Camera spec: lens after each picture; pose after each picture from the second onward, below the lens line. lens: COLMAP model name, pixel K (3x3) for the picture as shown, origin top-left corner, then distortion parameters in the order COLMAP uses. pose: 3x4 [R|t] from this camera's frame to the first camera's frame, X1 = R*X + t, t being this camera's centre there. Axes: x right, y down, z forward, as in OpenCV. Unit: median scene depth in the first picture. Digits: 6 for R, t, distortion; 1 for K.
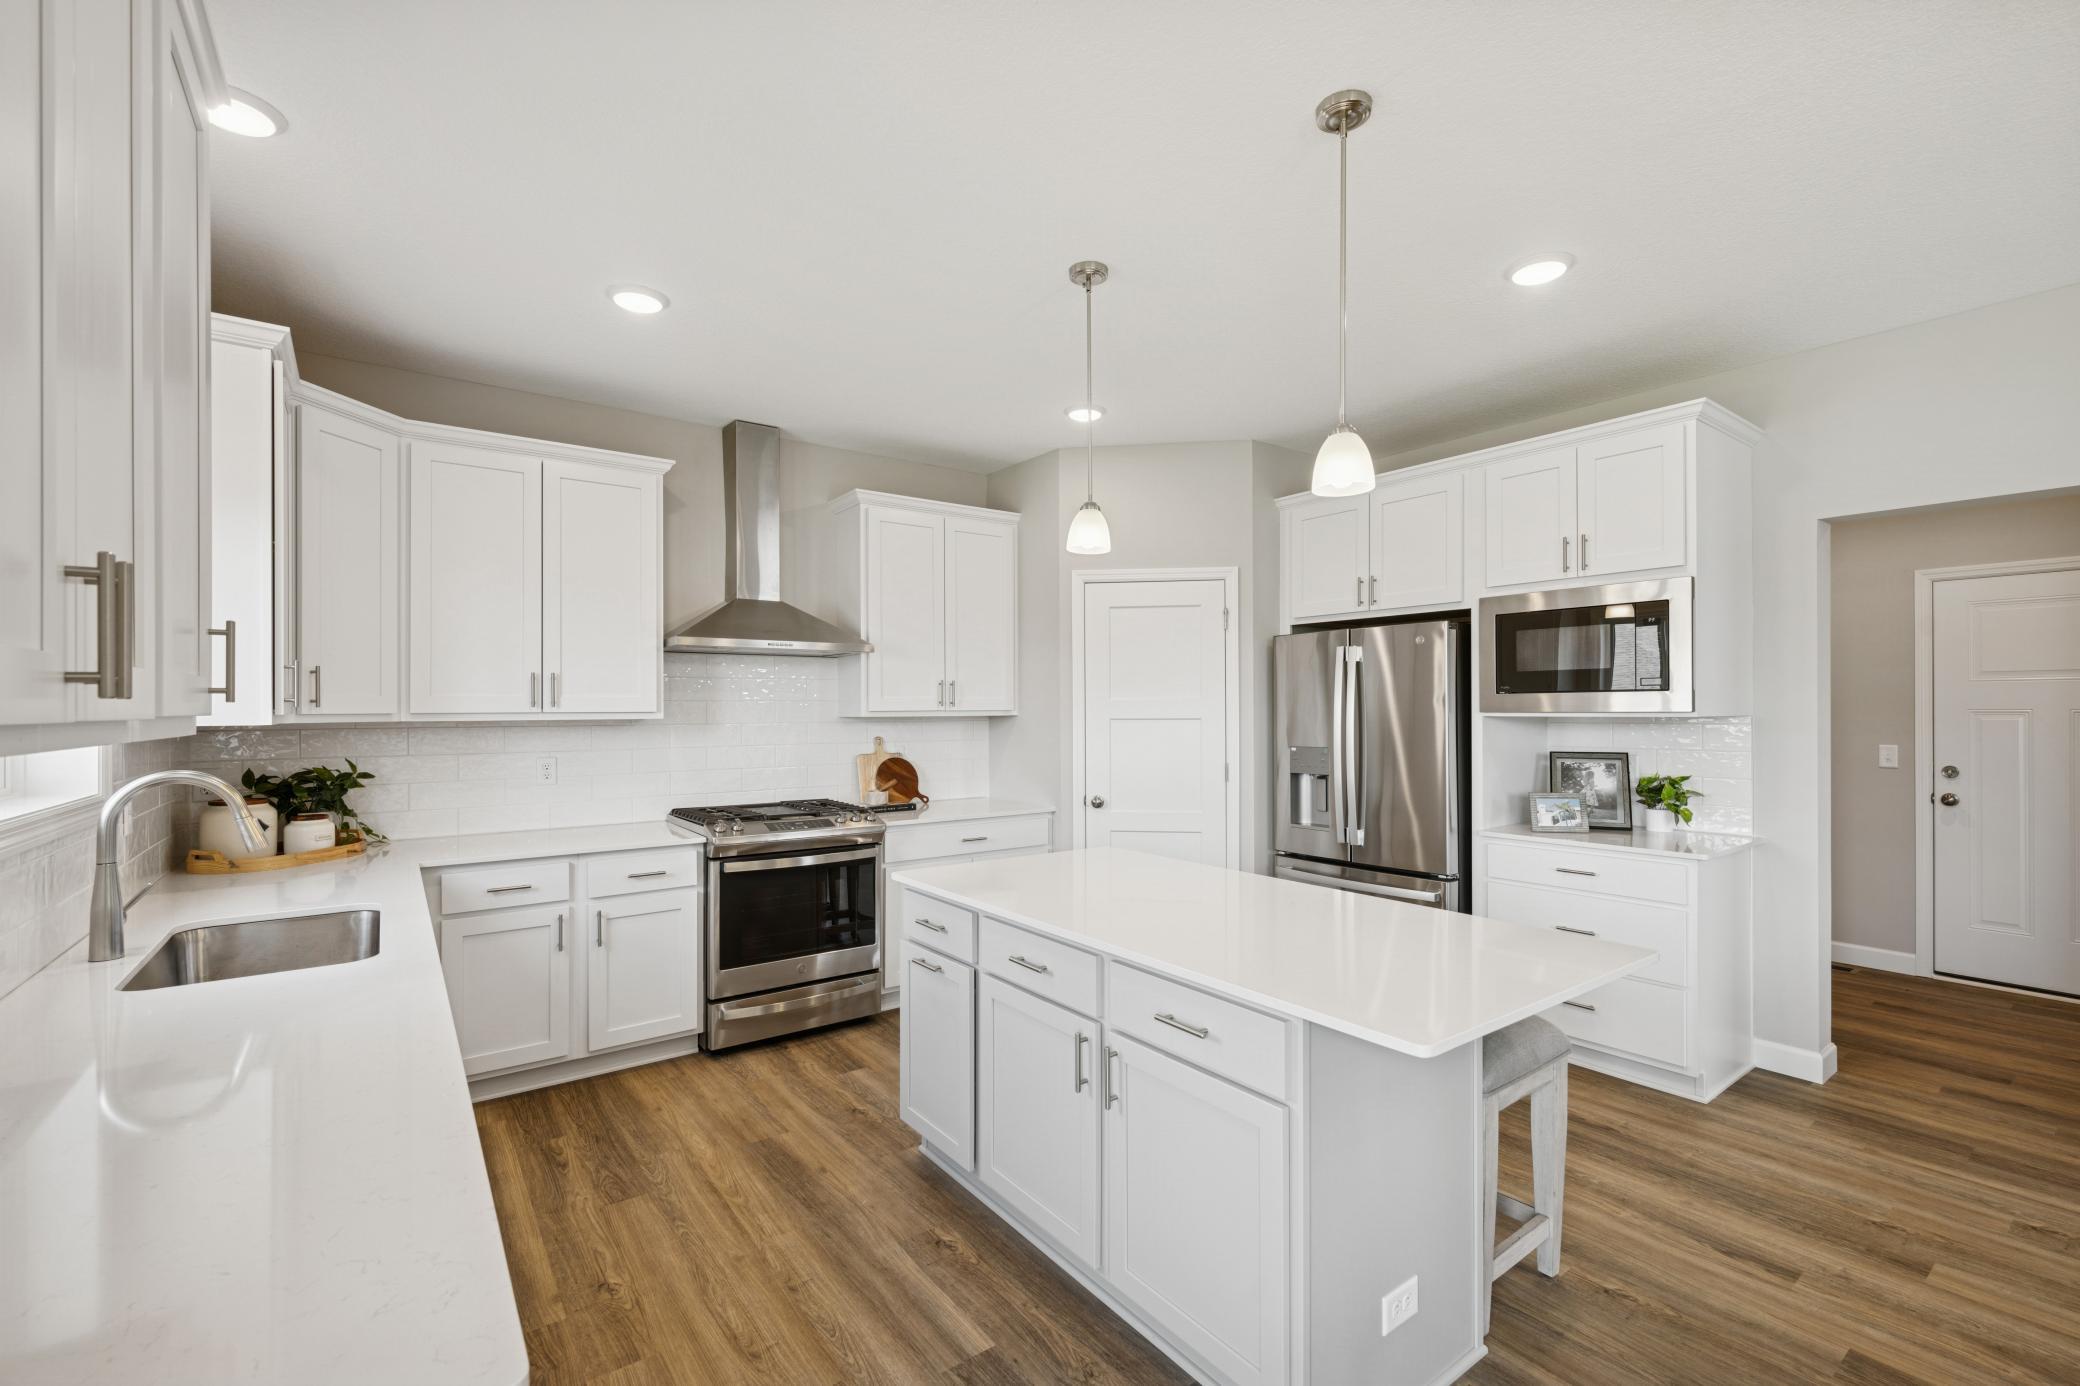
lens RADIAL K [[892.9, 0, 1042.0], [0, 892.9, 704.2], [0, 0, 1]] dist [0.000645, 0.000410]
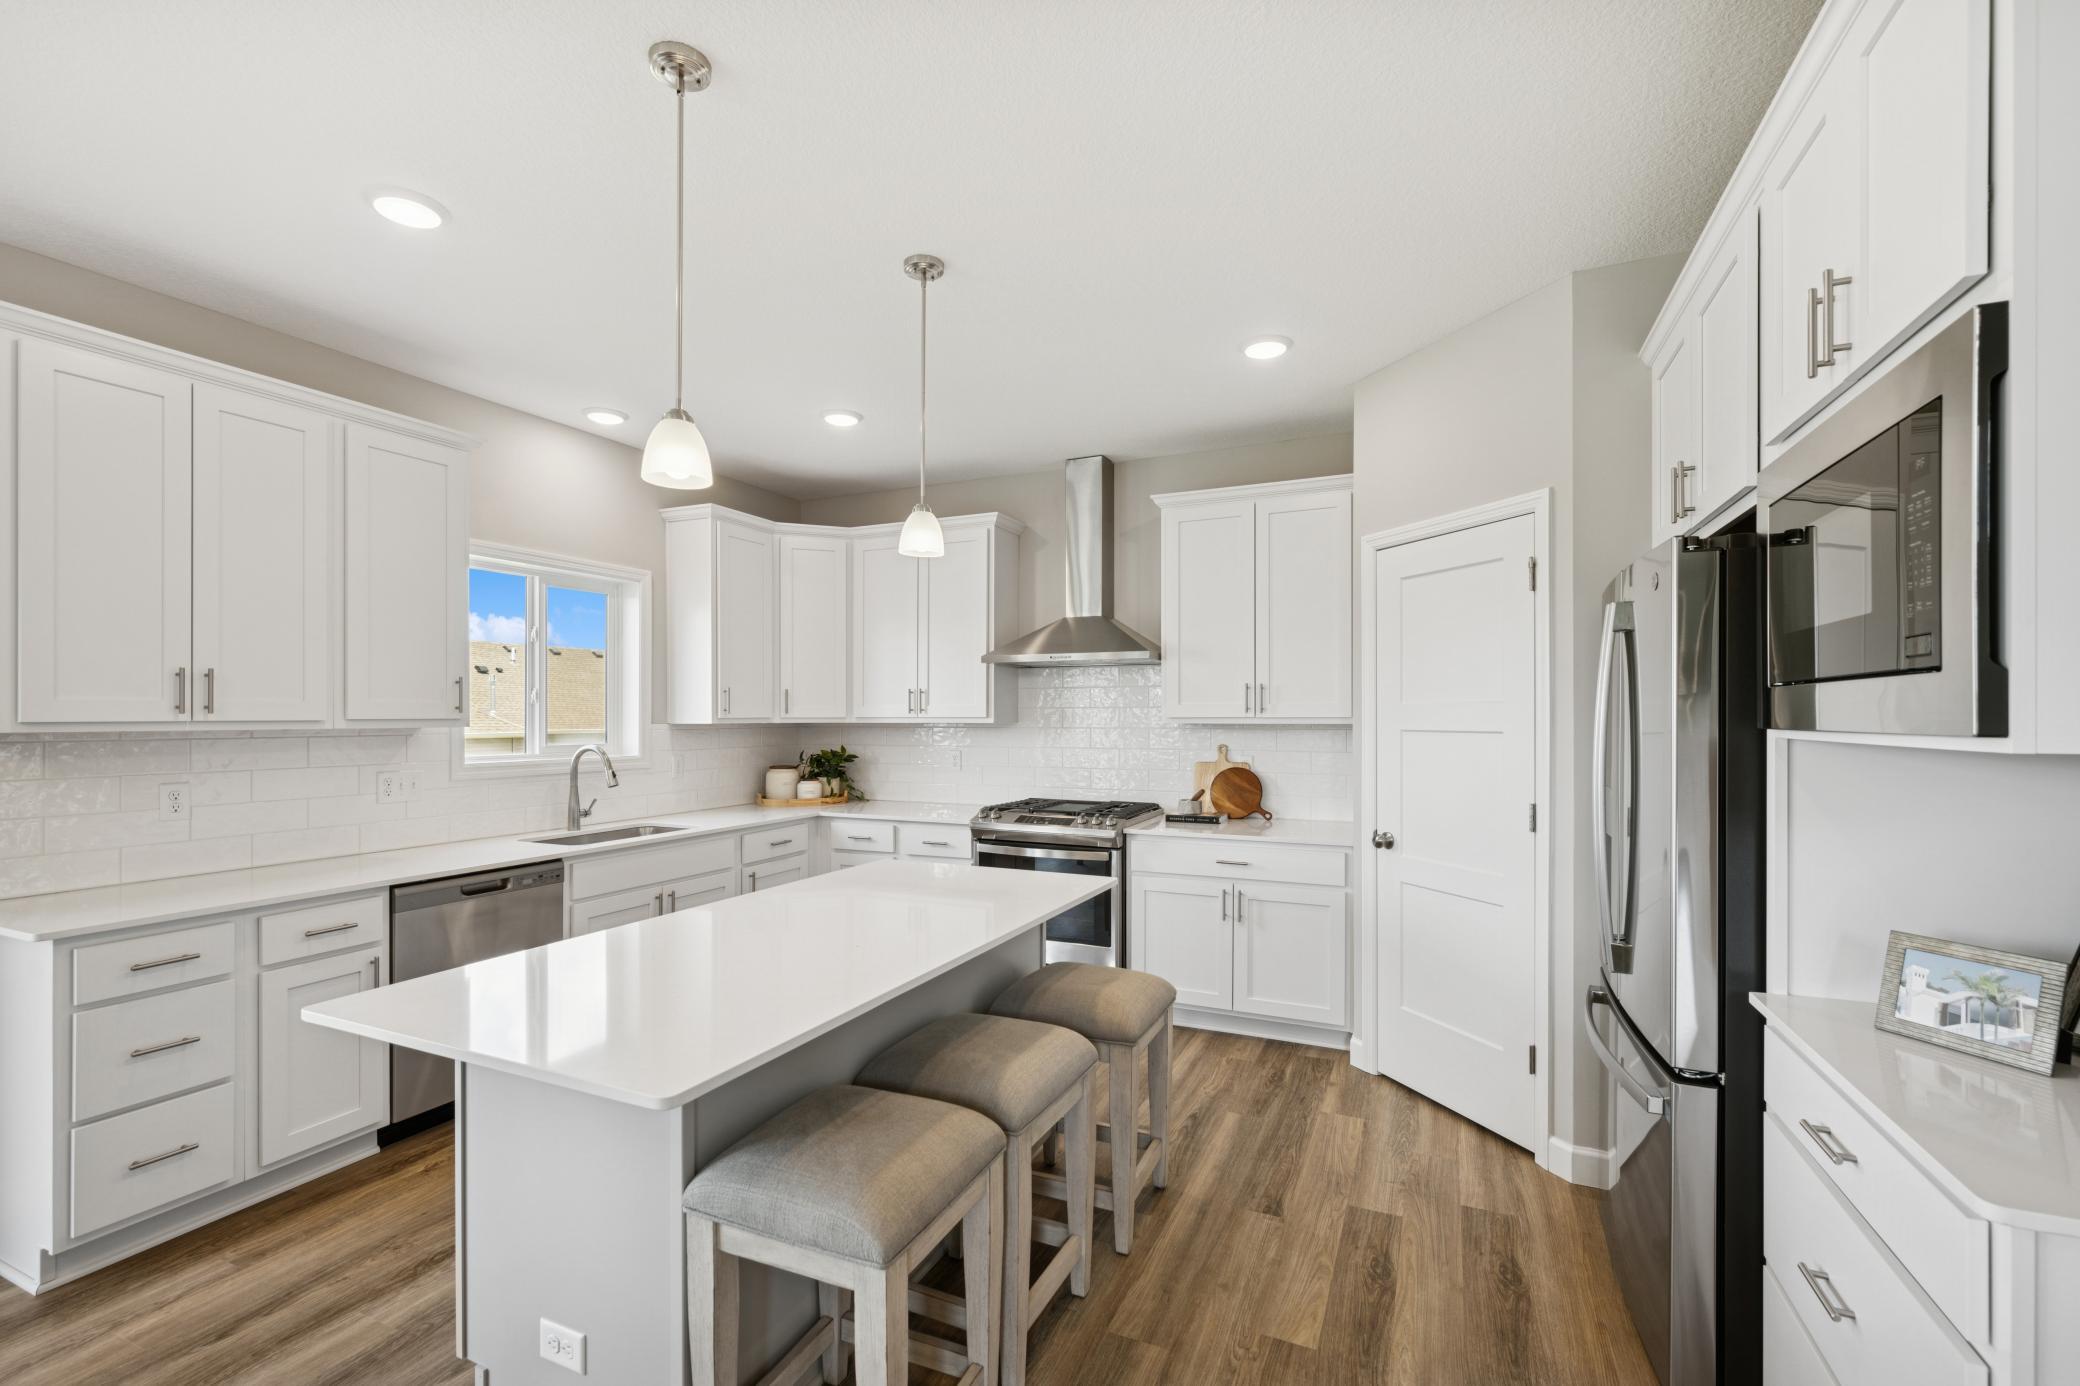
lens RADIAL K [[892.9, 0, 1032.9], [0, 892.9, 718.4], [0, 0, 1]] dist [0.000645, 0.000410]
pose [[0.484068, 0.007257, -0.875000, 0.700675], [0.003820, 0.999939, 0.010407, -0.002671], [0.875022, -0.008380, 0.484011, 0.460097]]
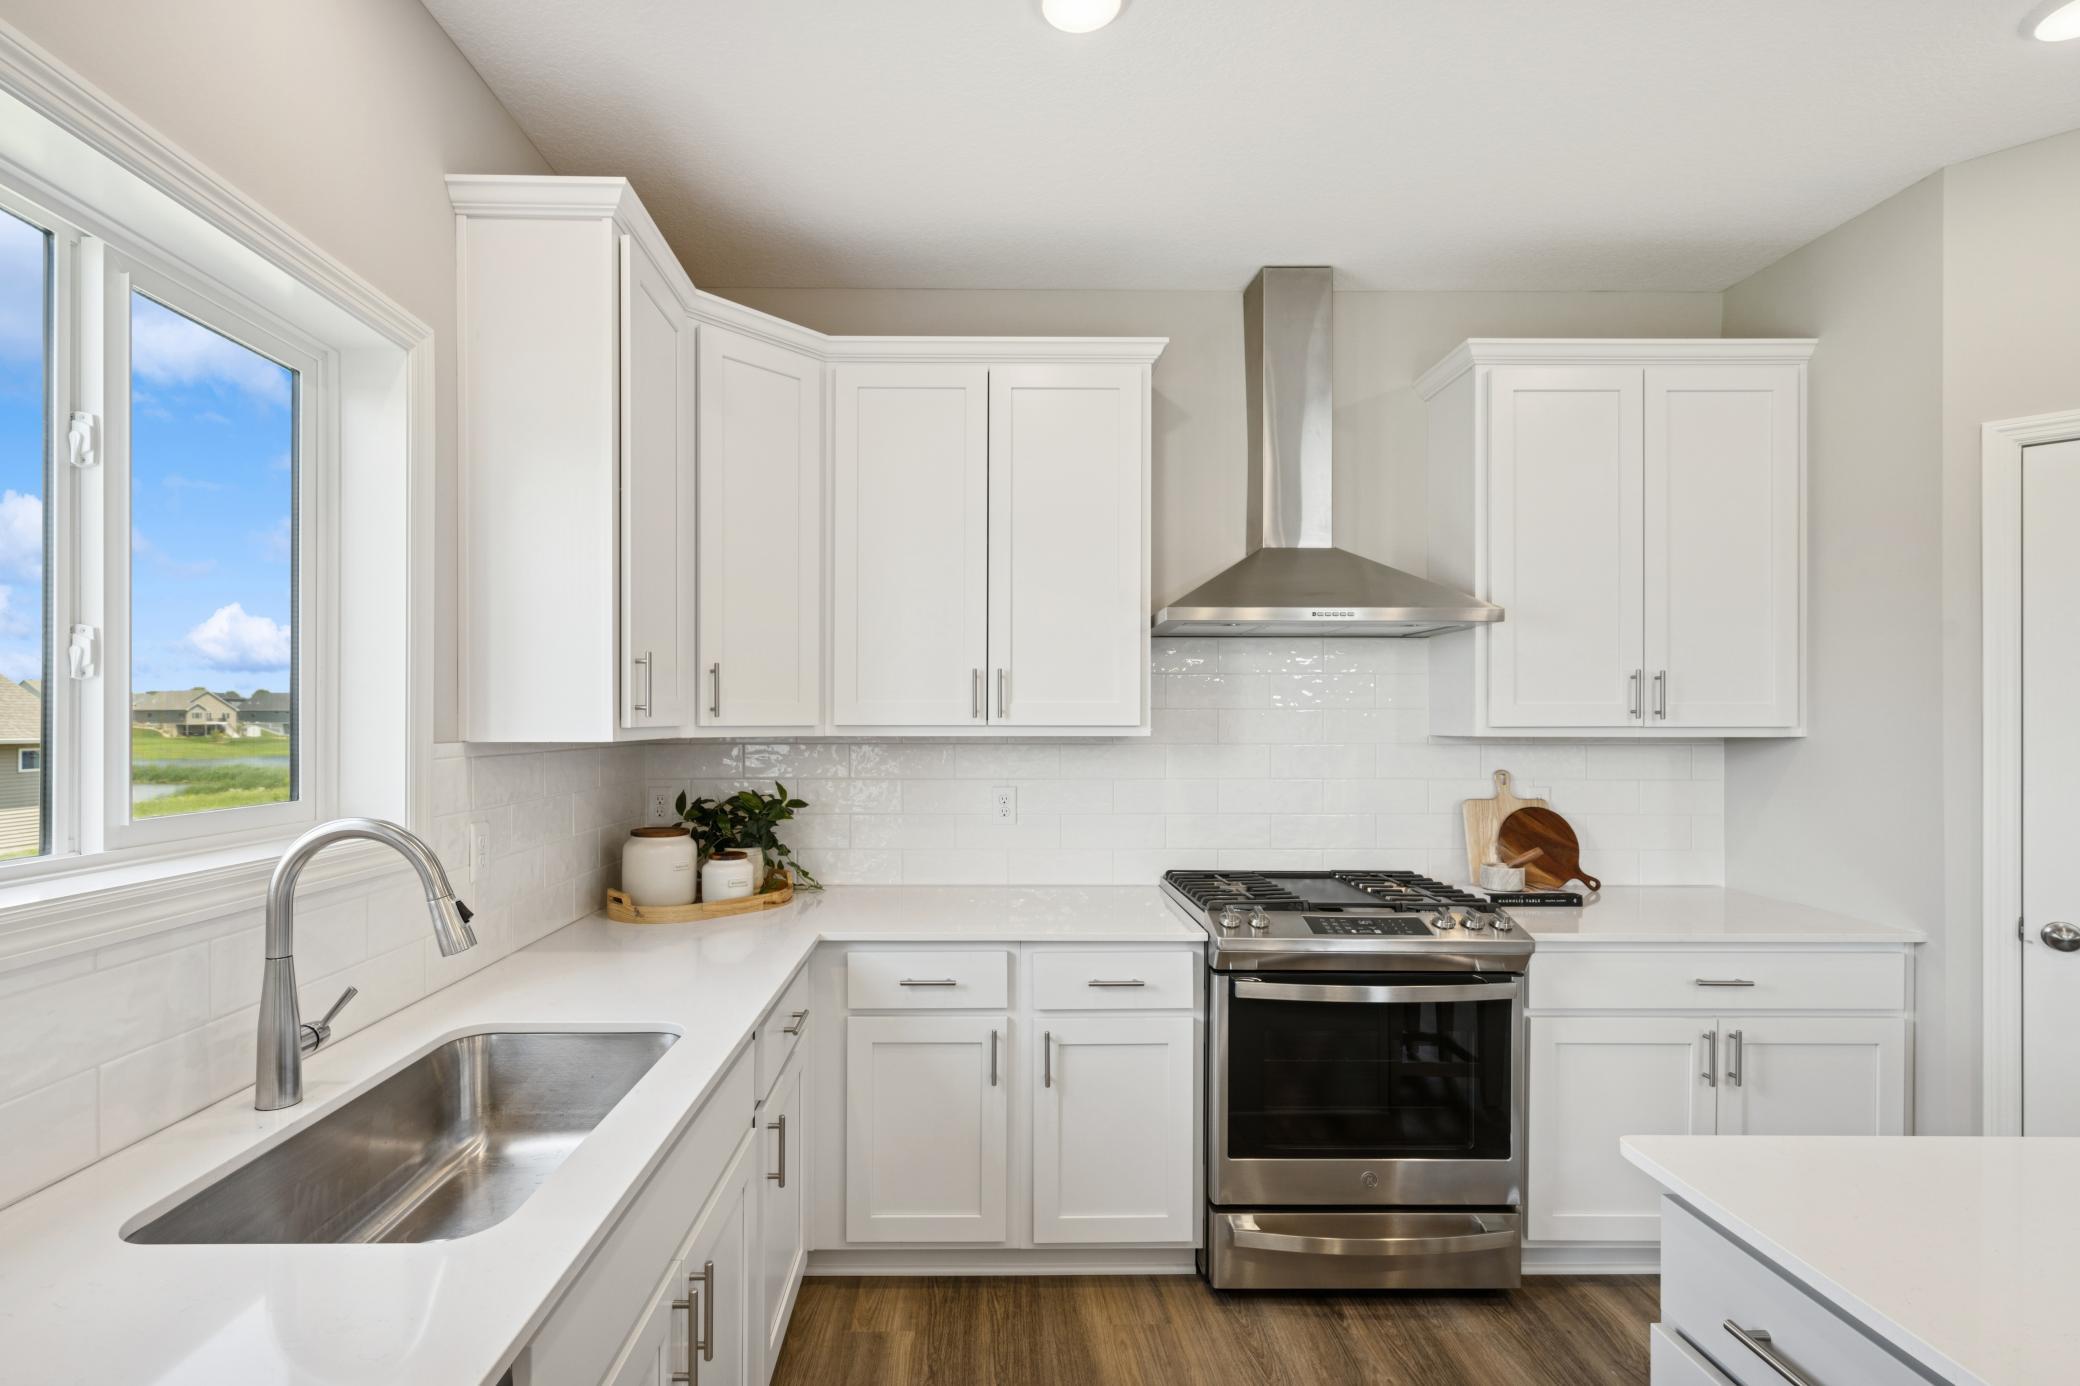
lens RADIAL K [[967.4, 0, 982.6], [0, 967.4, 719.5], [0, 0, 1]] dist [-0.004817, 0.001267]
pose [[0.808576, 0.004549, -0.588375, -0.108731], [-0.002029, 0.999986, 0.004943, 0.000954], [0.588389, -0.002803, 0.808573, 0.362563]]
